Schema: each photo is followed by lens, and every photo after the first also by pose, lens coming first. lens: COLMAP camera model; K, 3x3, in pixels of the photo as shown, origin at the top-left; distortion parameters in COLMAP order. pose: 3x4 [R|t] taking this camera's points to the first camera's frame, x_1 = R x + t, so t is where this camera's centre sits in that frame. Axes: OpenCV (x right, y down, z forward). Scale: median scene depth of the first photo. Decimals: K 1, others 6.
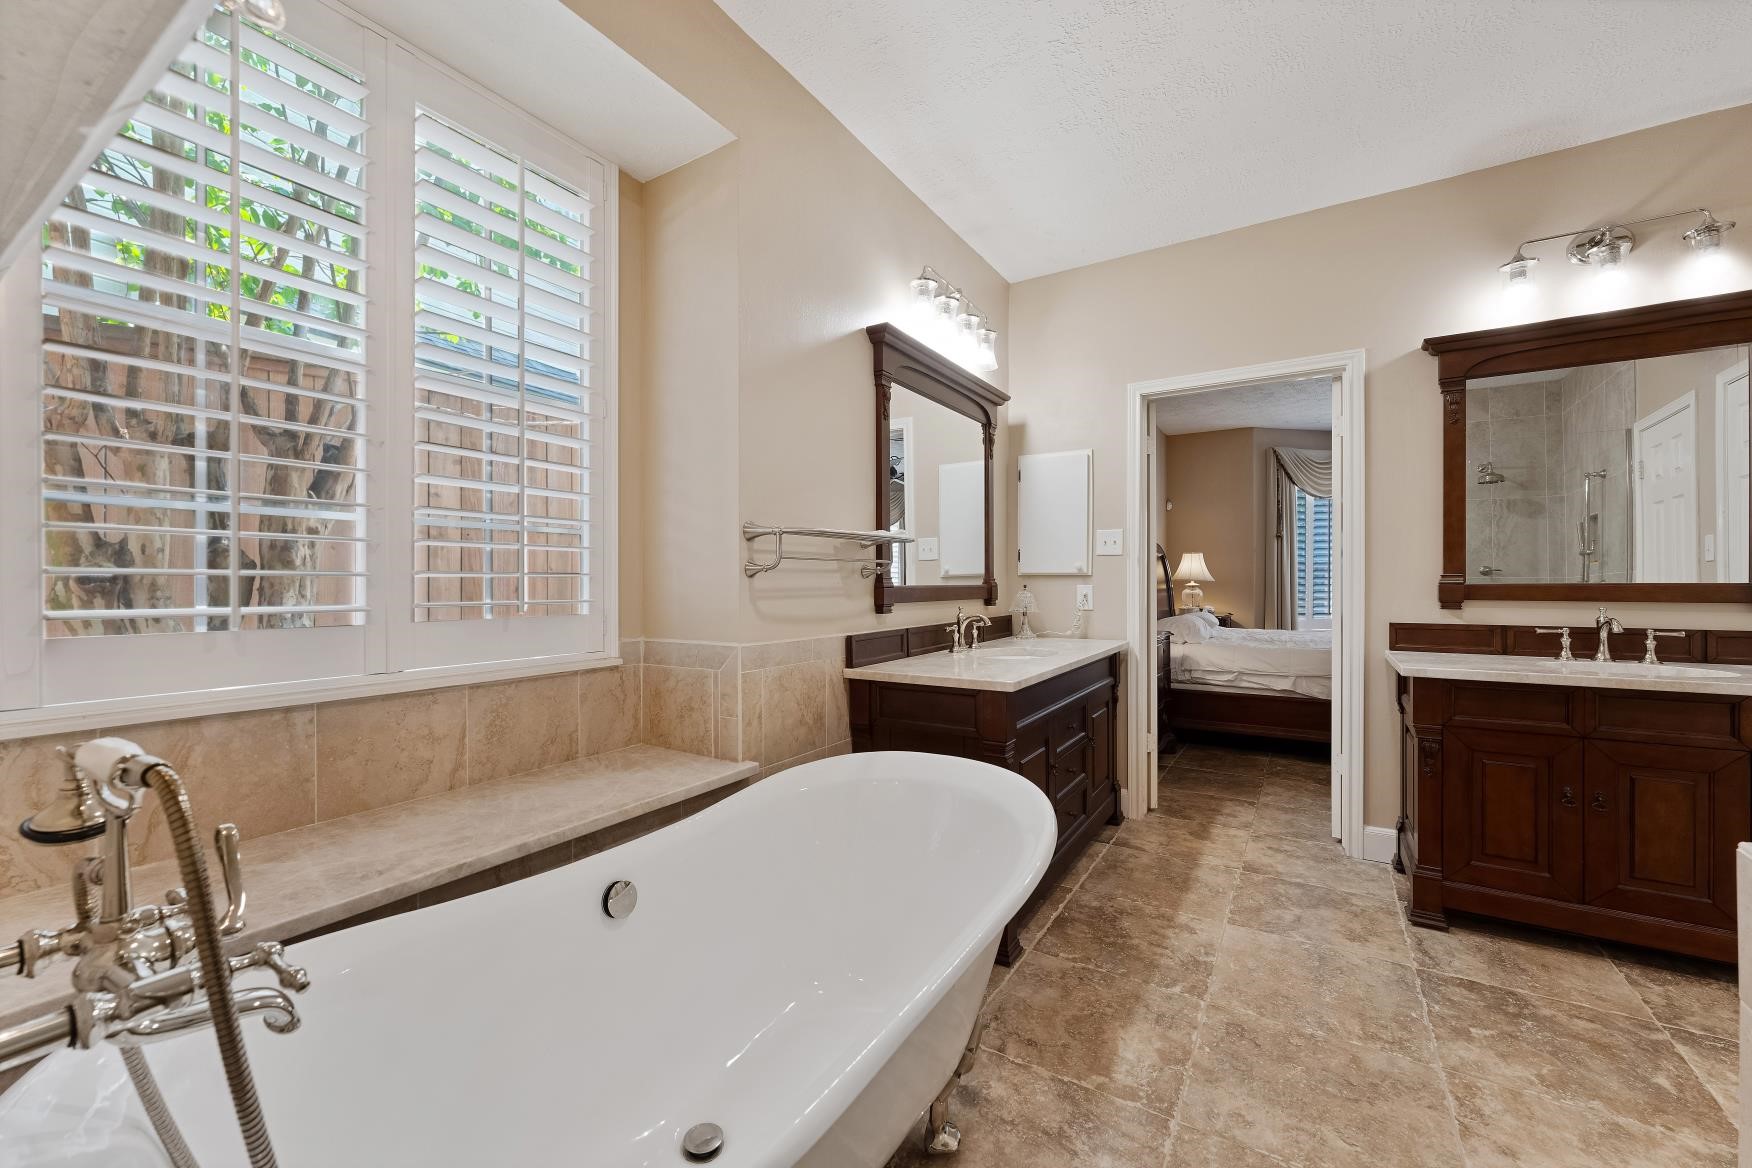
lens RADIAL K [[706.0, 0, 876.0], [0, 706.0, 584.0], [0, 0, 1]] dist [0.002619, 0.000285]
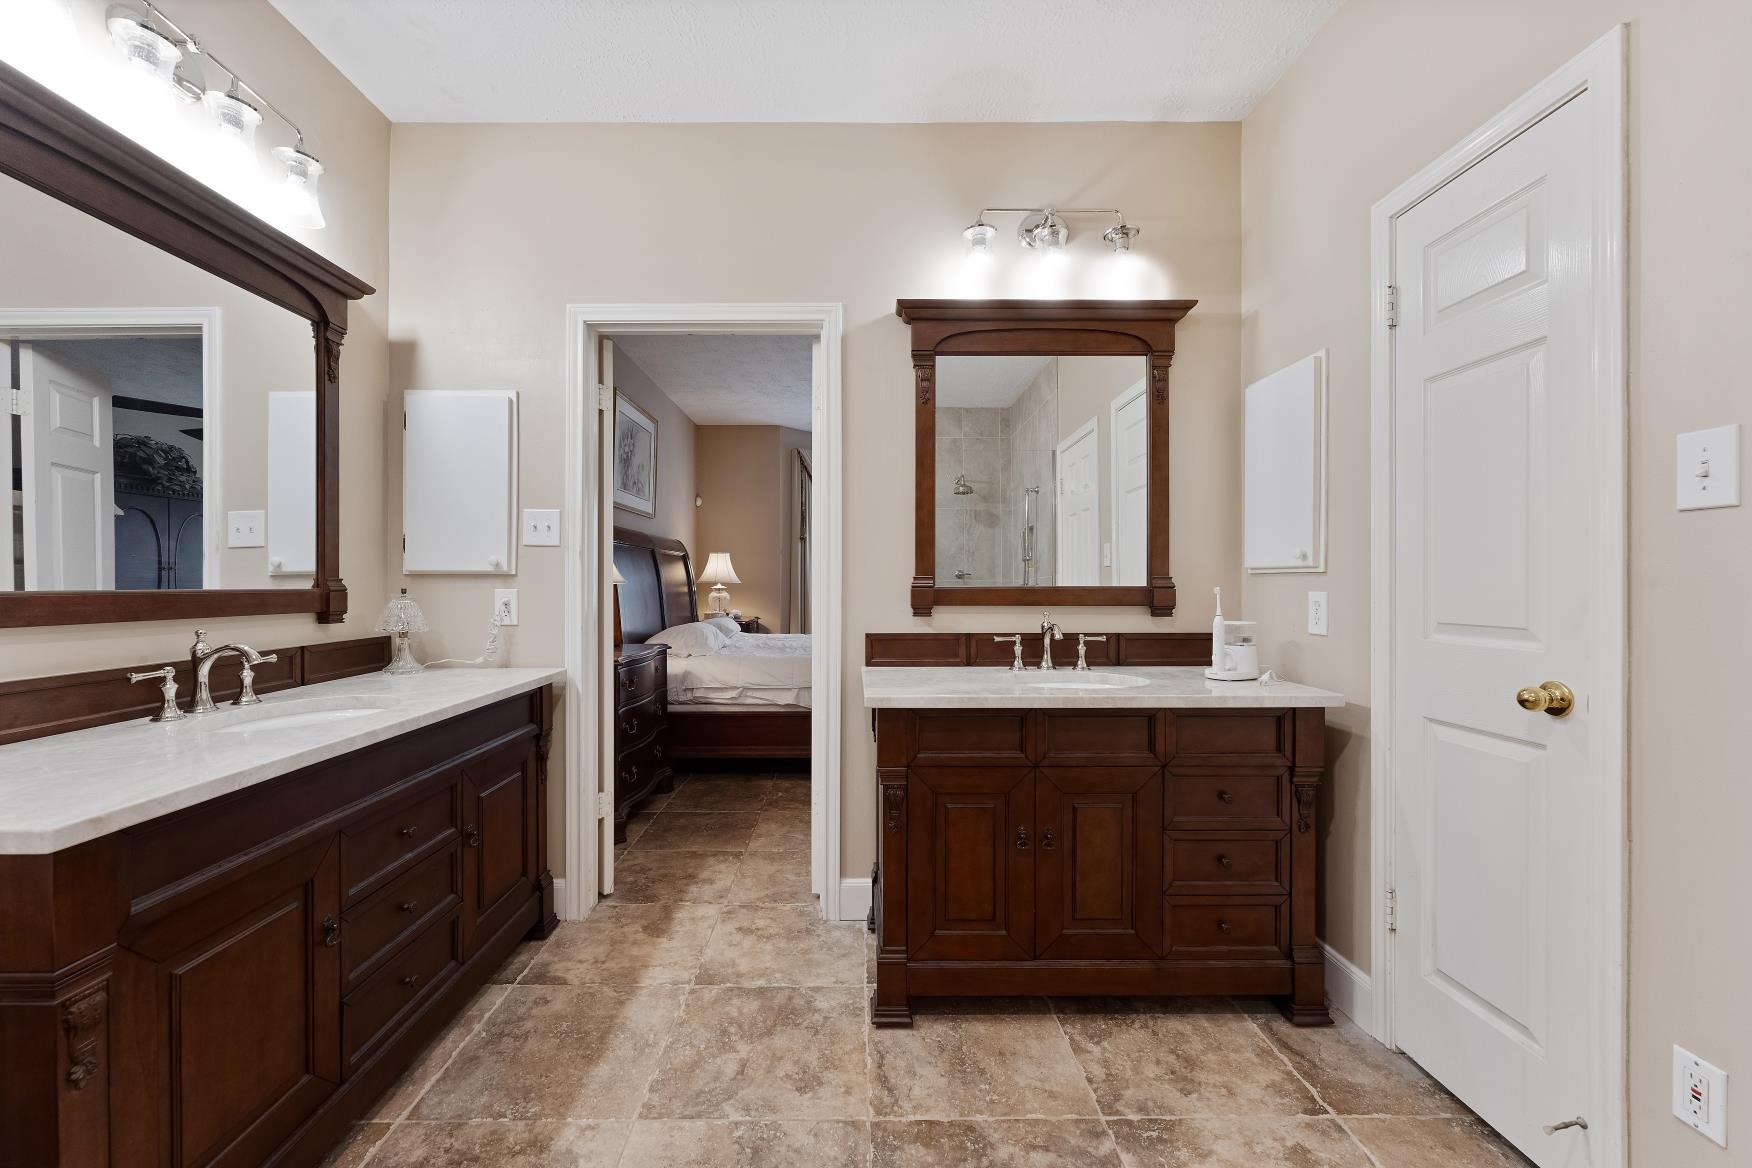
lens RADIAL K [[706.0, 0, 876.0], [0, 706.0, 584.0], [0, 0, 1]] dist [0.002619, 0.000285]
pose [[0.833488, 0.001756, 0.552535, 0.265988], [-0.000177, 0.999996, -0.002912, -0.001487], [-0.552538, 0.002330, 0.833484, 0.286077]]
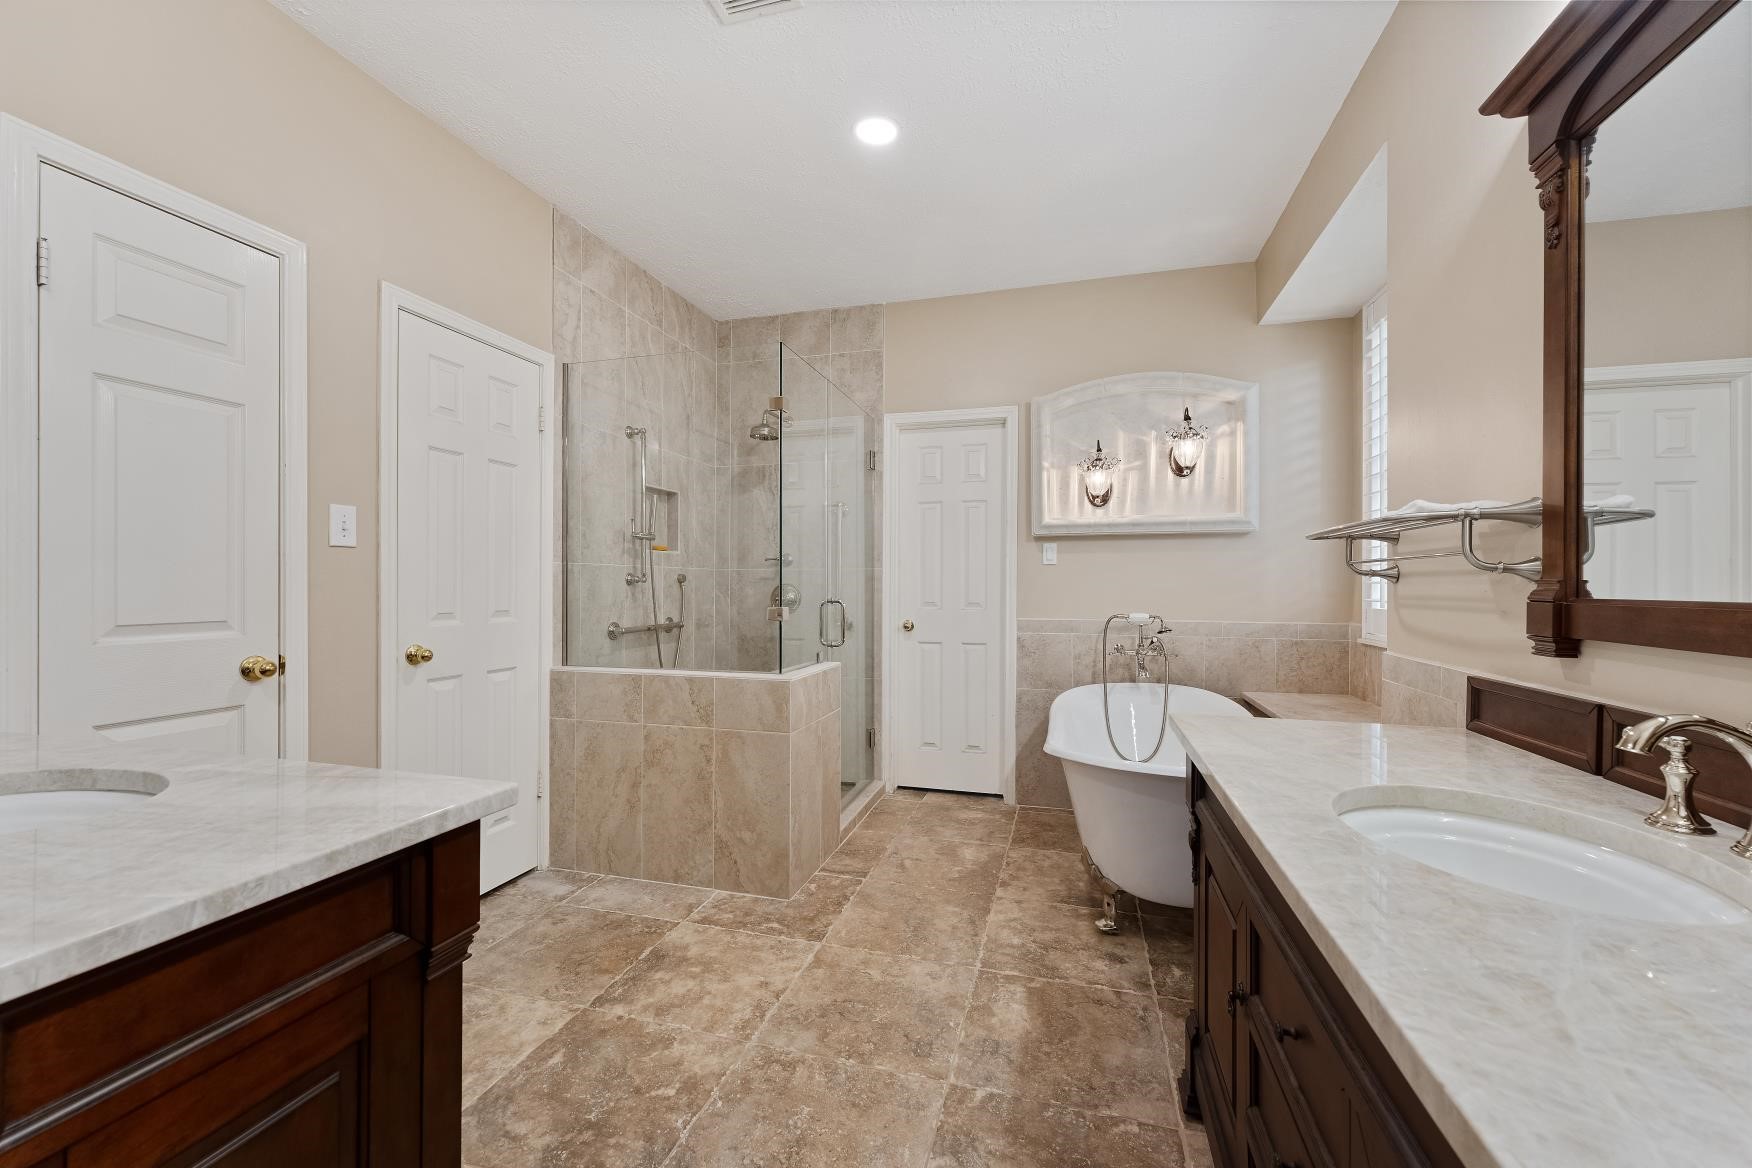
lens RADIAL K [[706.0, 0, 876.0], [0, 706.0, 584.0], [0, 0, 1]] dist [0.002619, 0.000285]
pose [[-0.961519, -0.000595, -0.274736, 0.520811], [-0.000840, 0.999999, 0.000772, -0.005951], [0.274736, 0.000973, -0.961519, 1.191511]]
